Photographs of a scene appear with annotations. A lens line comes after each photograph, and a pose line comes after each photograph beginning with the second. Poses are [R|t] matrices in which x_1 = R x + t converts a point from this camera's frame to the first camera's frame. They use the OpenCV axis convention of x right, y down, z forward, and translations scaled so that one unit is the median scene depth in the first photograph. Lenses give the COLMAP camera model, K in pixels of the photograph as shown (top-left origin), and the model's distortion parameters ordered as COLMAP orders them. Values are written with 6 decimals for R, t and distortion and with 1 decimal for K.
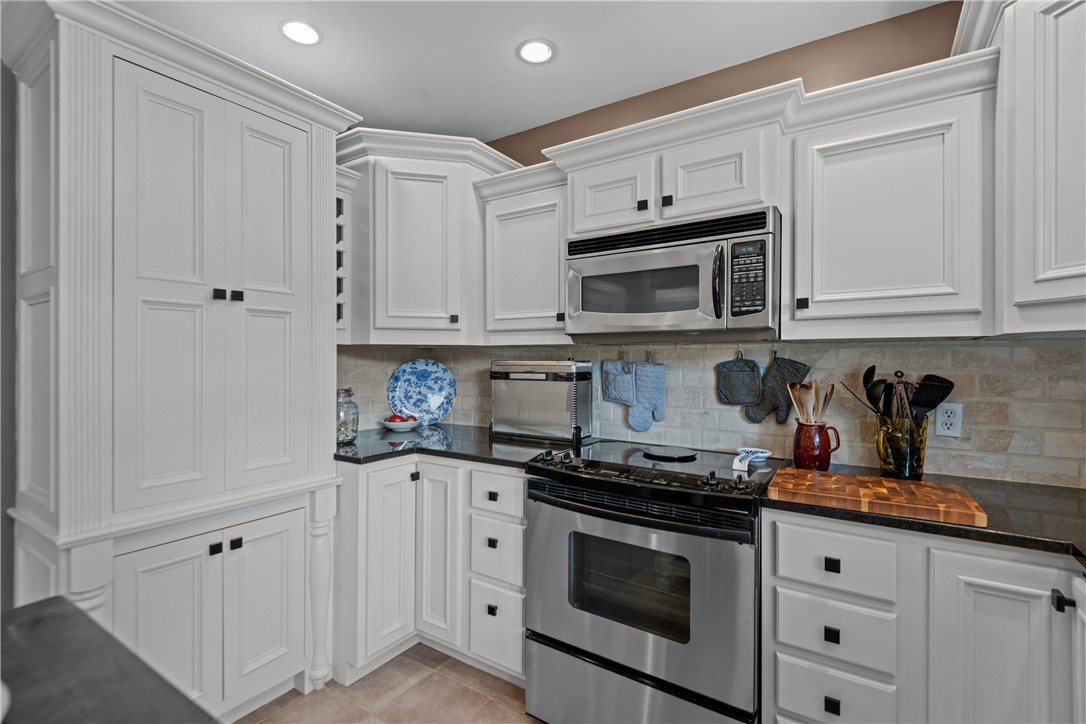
lens RADIAL K [[499.8, 0, 544.8], [0, 499.8, 358.0], [0, 0, 1]] dist [0.017154, -0.000244]
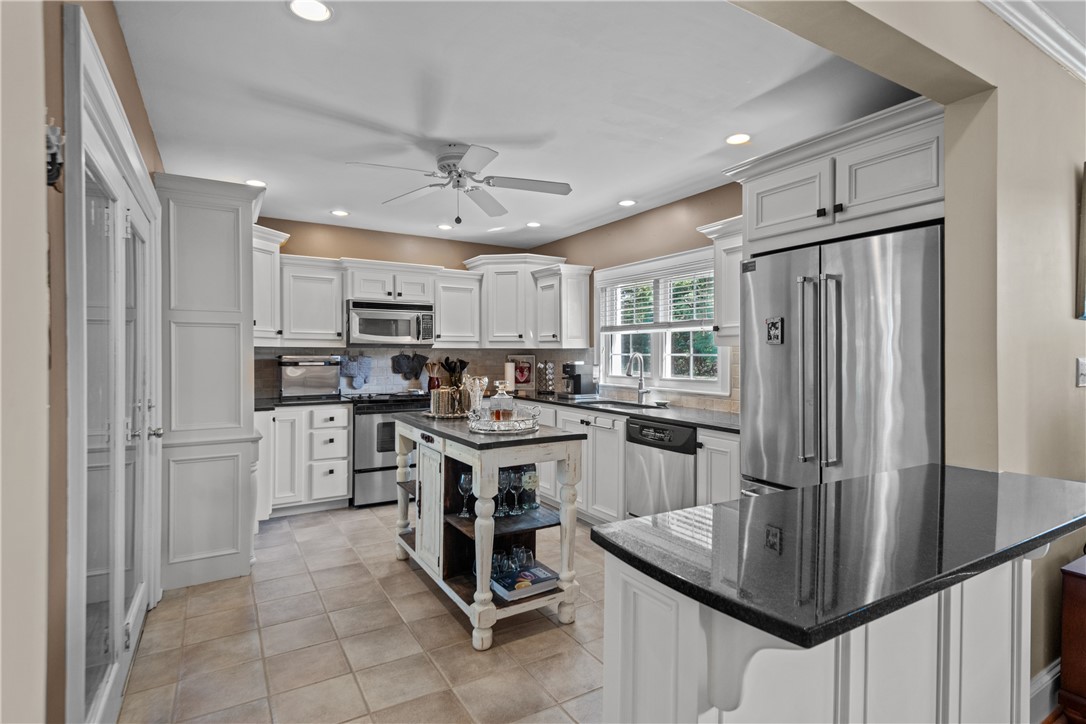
lens RADIAL K [[549.3, 0, 546.5], [0, 549.3, 357.0], [0, 0, 1]] dist [-0.021254, -0.000295]
pose [[0.437213, -0.006076, 0.899337, -1.757973], [-0.002227, 0.999967, 0.007839, -0.008637], [-0.899355, -0.005430, 0.437185, -0.829829]]
